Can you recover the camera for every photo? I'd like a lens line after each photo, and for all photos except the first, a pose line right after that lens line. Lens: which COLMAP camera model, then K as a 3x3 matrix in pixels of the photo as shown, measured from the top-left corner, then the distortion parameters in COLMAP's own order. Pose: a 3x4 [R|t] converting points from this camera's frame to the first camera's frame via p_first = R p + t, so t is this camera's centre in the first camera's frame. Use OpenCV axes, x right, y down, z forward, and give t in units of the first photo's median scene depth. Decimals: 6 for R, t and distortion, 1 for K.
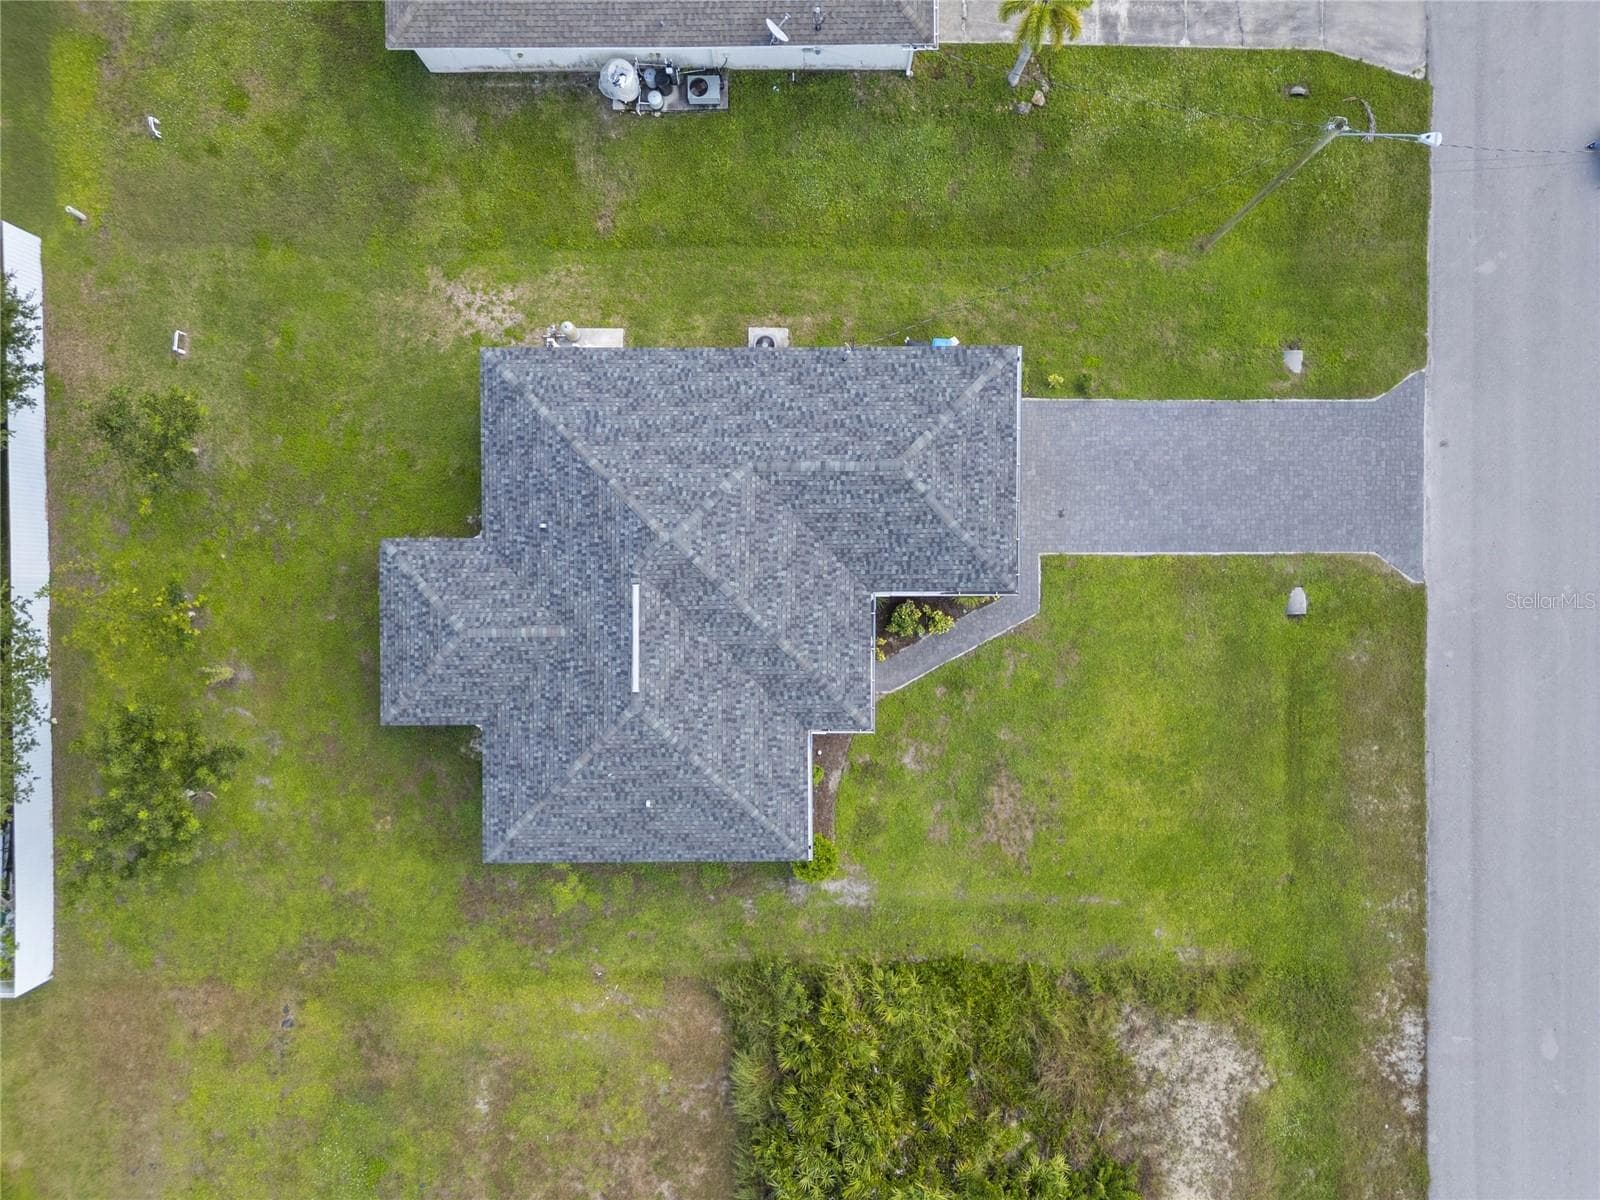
lens RADIAL K [[1150.2, 0, 800.0], [0, 1150.2, 600.0], [0, 0, 1]] dist [0.038515, -0.003982]
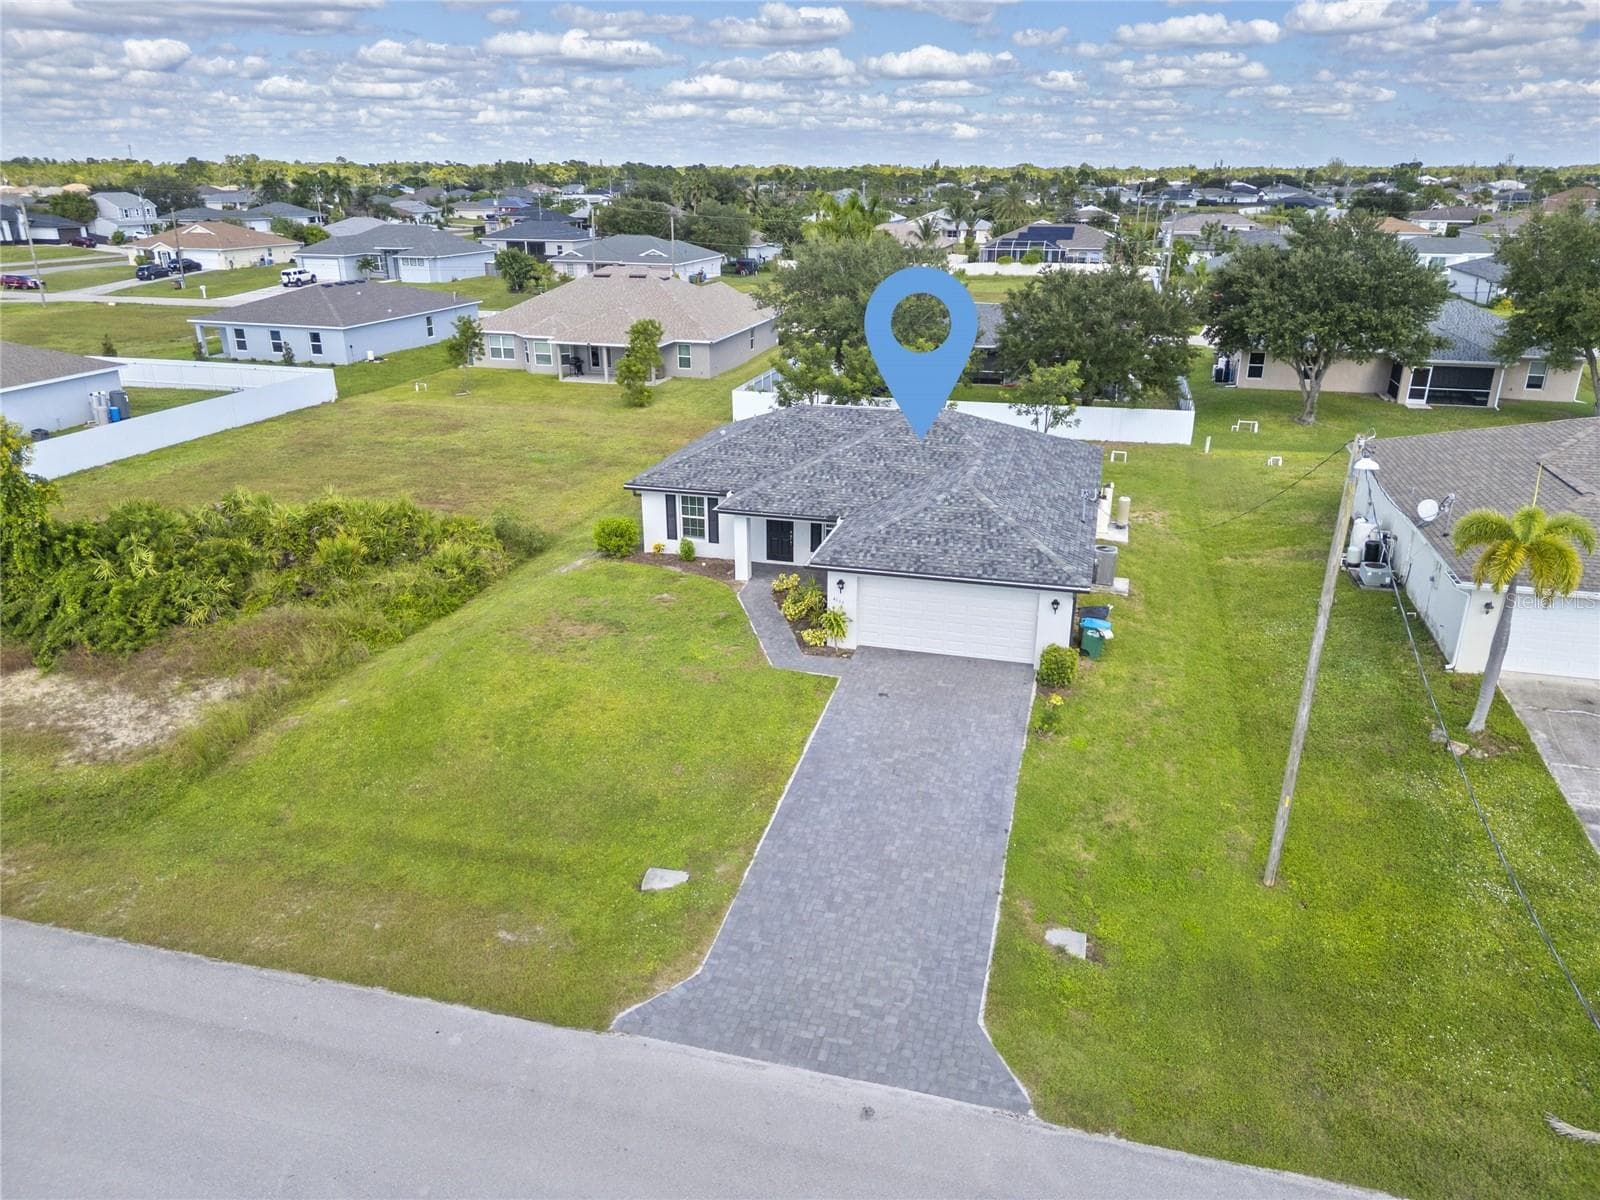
lens RADIAL K [[1121.5, 0, 800.0], [0, 1121.5, 600.0], [0, 0, 1]] dist [0.086801, -0.095173]
pose [[-0.265374, 0.346779, -0.899623, 0.897224], [-0.964090, -0.105442, 0.243746, -0.196965], [-0.010333, 0.932001, 0.362308, 0.645200]]
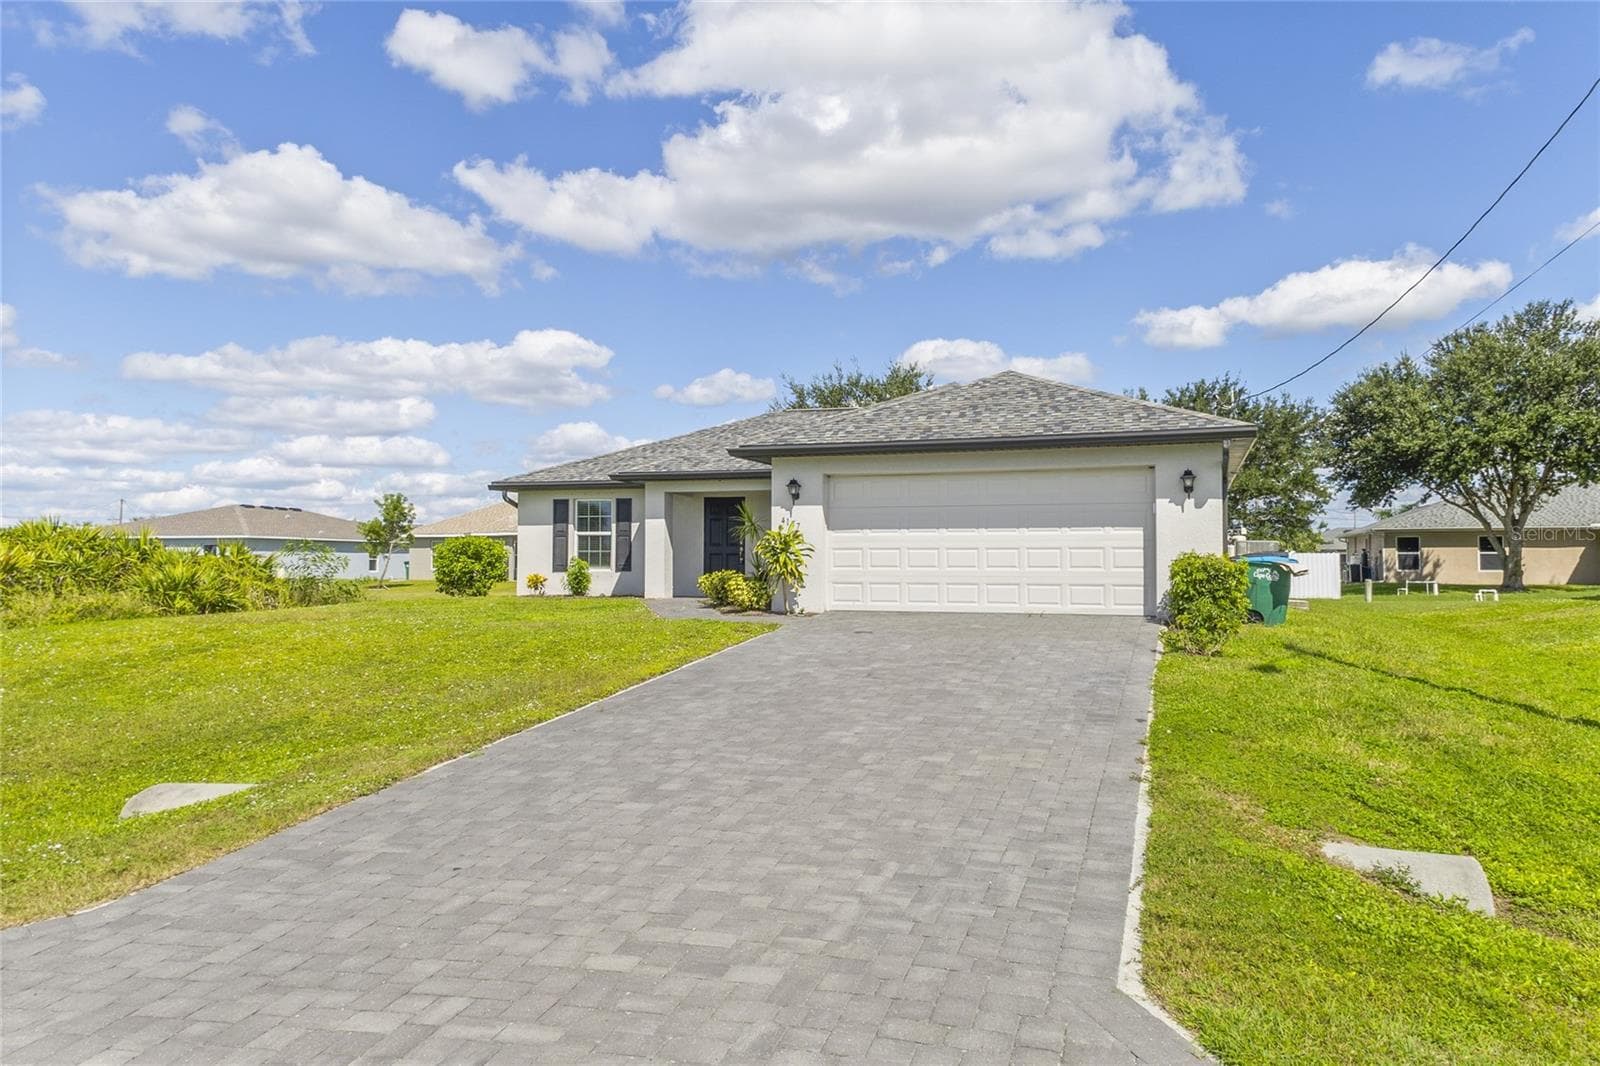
lens RADIAL K [[1200.9, 0, 800.0], [0, 1200.9, 533.0], [0, 0, 1]] dist [0.254570, -0.000085]
pose [[-0.300274, -0.021348, -0.953614, 0.628266], [-0.953814, -0.002287, 0.300388, -0.178070], [-0.008593, 0.999769, -0.019675, 0.953239]]
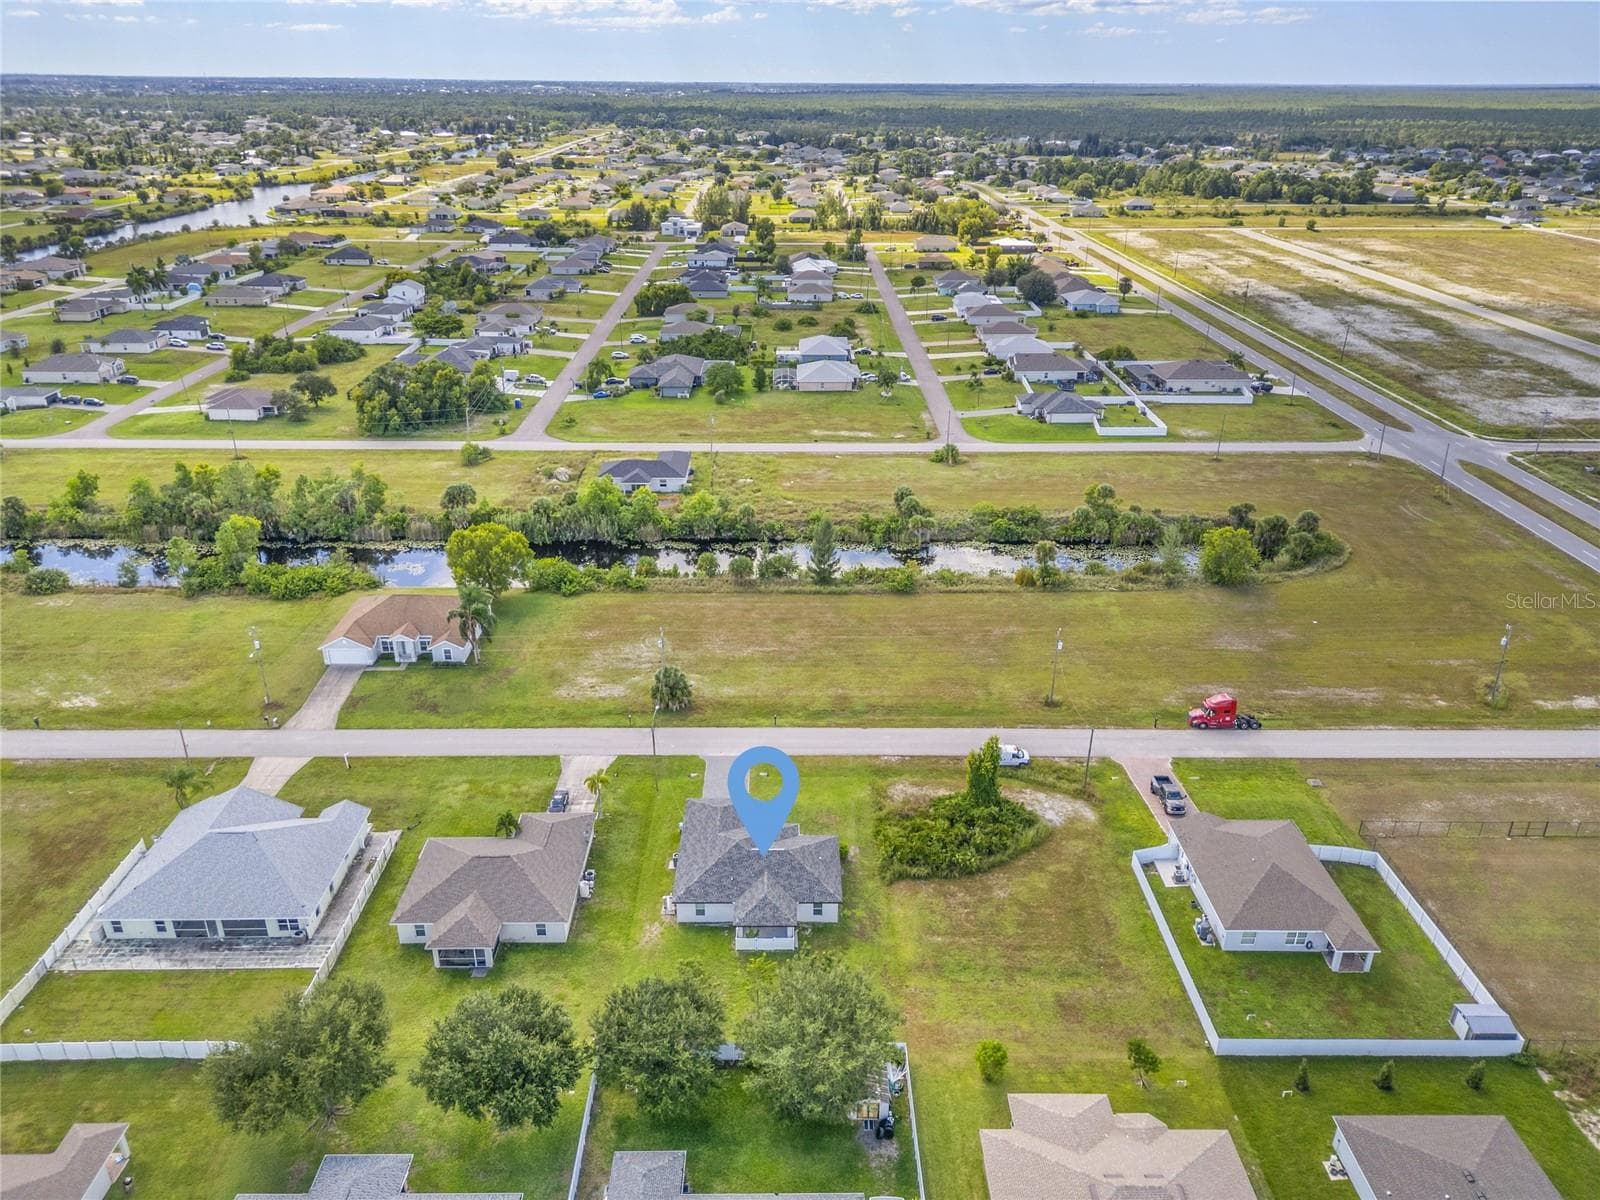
lens RADIAL K [[1121.5, 0, 800.0], [0, 1121.5, 600.0], [0, 0, 1]] dist [0.086801, -0.095173]
pose [[-0.008792, -0.417185, 0.908779, -2.404597], [0.999814, -0.019287, 0.000819, 0.119103], [0.017186, 0.908617, 0.417277, -0.877444]]
